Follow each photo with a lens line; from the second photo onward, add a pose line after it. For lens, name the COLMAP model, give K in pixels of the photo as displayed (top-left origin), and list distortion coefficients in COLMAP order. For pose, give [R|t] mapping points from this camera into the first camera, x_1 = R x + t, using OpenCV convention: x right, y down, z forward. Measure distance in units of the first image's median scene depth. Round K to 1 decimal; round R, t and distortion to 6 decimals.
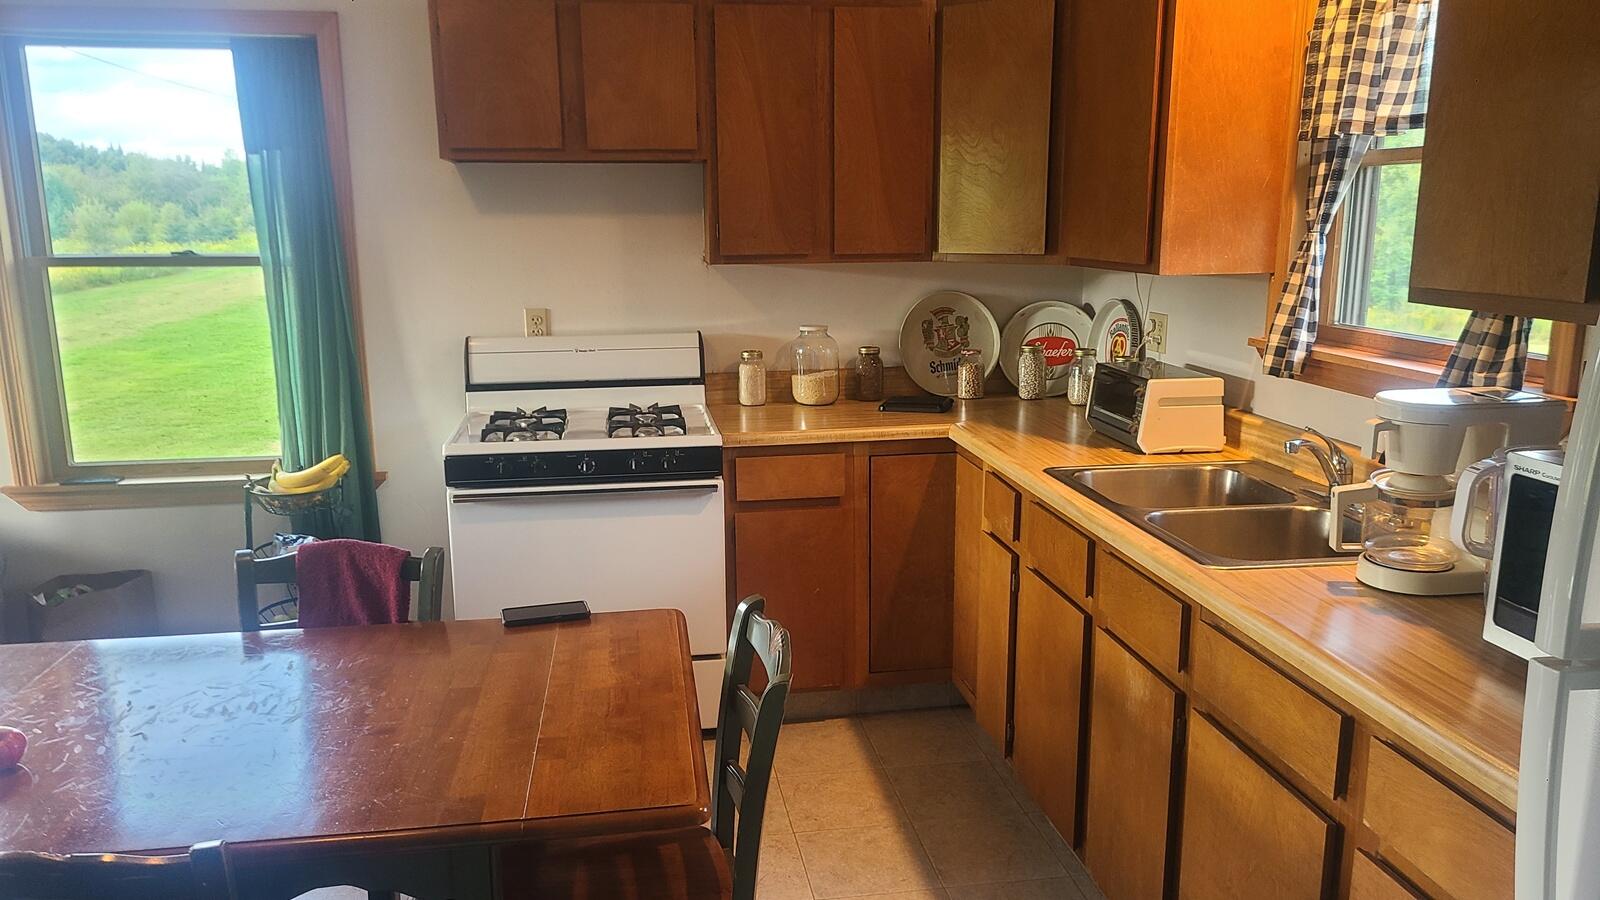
lens RADIAL K [[1199.0, 0, 799.4], [0, 1199.0, 465.2], [0, 0, 1]] dist [0.045899, -0.007179]
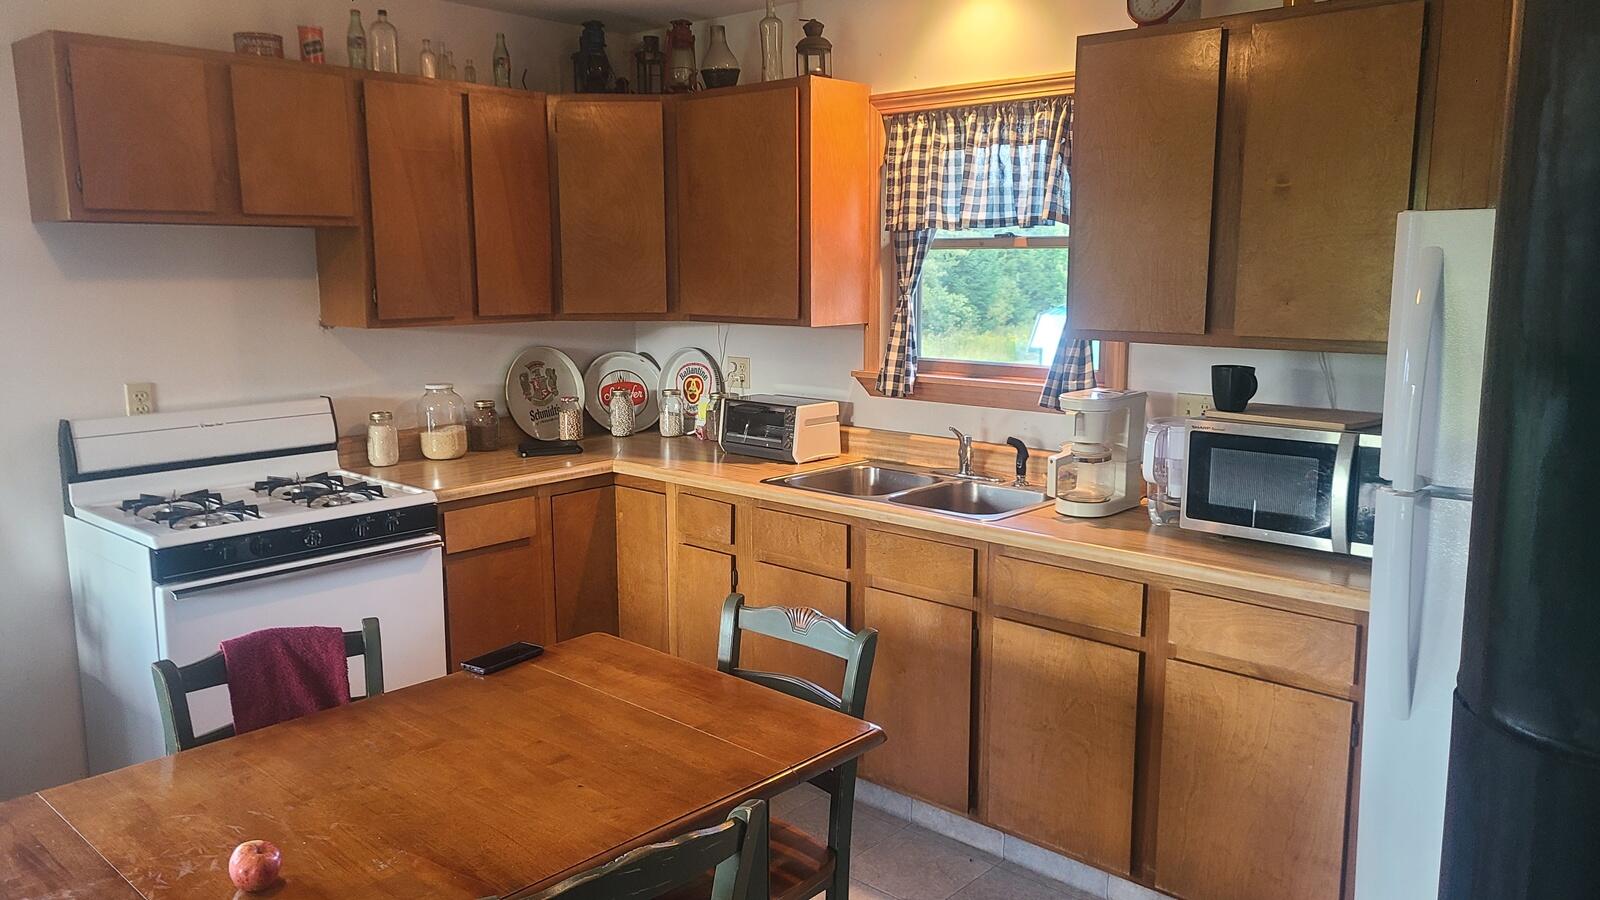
lens RADIAL K [[1199.0, 0, 797.3], [0, 1199.0, 446.5], [0, 0, 1]] dist [0.045899, -0.007179]
pose [[0.774988, -0.092289, 0.625201, -0.456436], [0.127580, 0.991759, -0.011748, -0.011351], [-0.618965, 0.088867, 0.780375, -0.007355]]
